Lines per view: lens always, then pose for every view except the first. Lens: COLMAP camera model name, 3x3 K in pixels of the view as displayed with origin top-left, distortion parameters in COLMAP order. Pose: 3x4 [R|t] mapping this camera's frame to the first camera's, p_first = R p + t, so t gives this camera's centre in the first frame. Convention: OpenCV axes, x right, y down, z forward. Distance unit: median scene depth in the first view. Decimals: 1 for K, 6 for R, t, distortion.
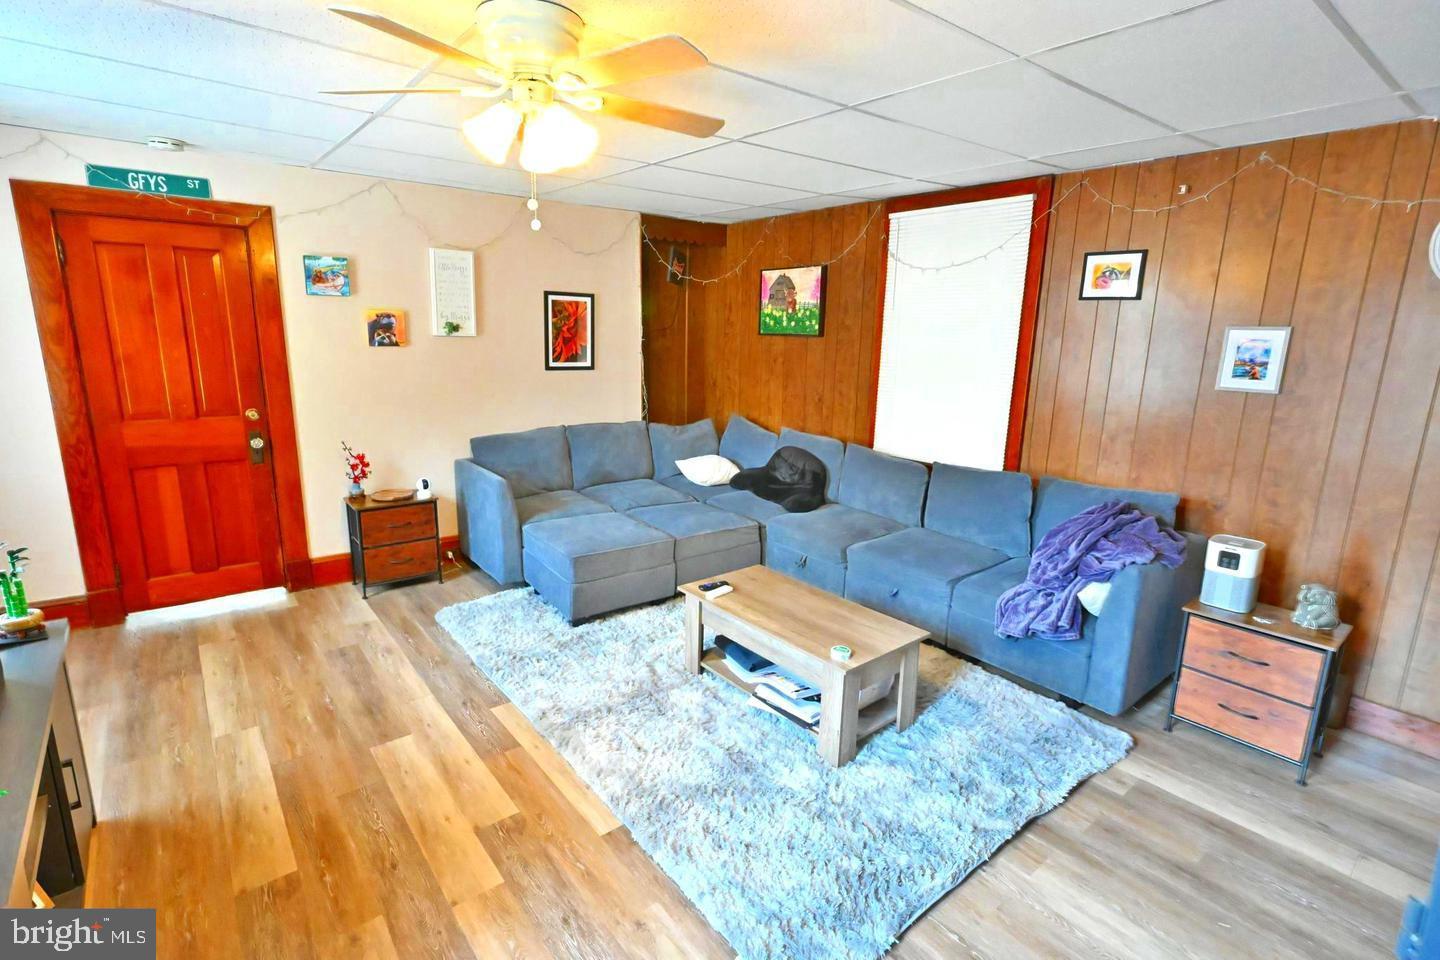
lens RADIAL K [[680.9, 0, 714.0], [0, 680.9, 476.1], [0, 0, 1]] dist [-0.003201, 0.000358]
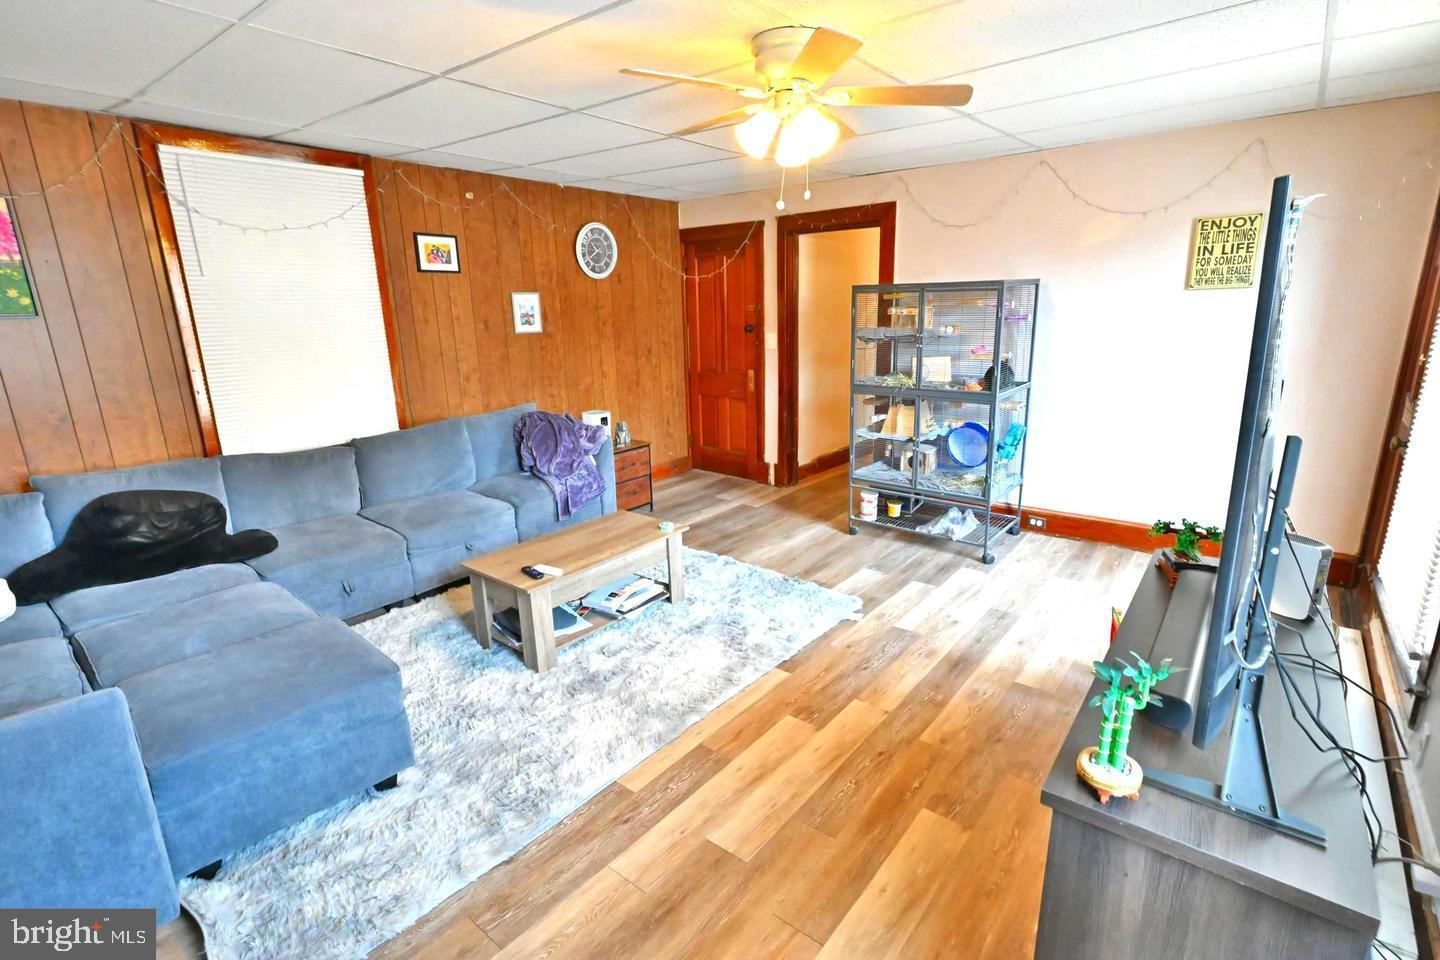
lens RADIAL K [[680.9, 0, 714.0], [0, 680.9, 476.1], [0, 0, 1]] dist [-0.003201, 0.000358]
pose [[-0.203777, -0.262023, 0.943302, -1.097552], [0.209074, 0.929645, 0.303394, -0.240599], [-0.956432, 0.259045, -0.134658, 1.018916]]
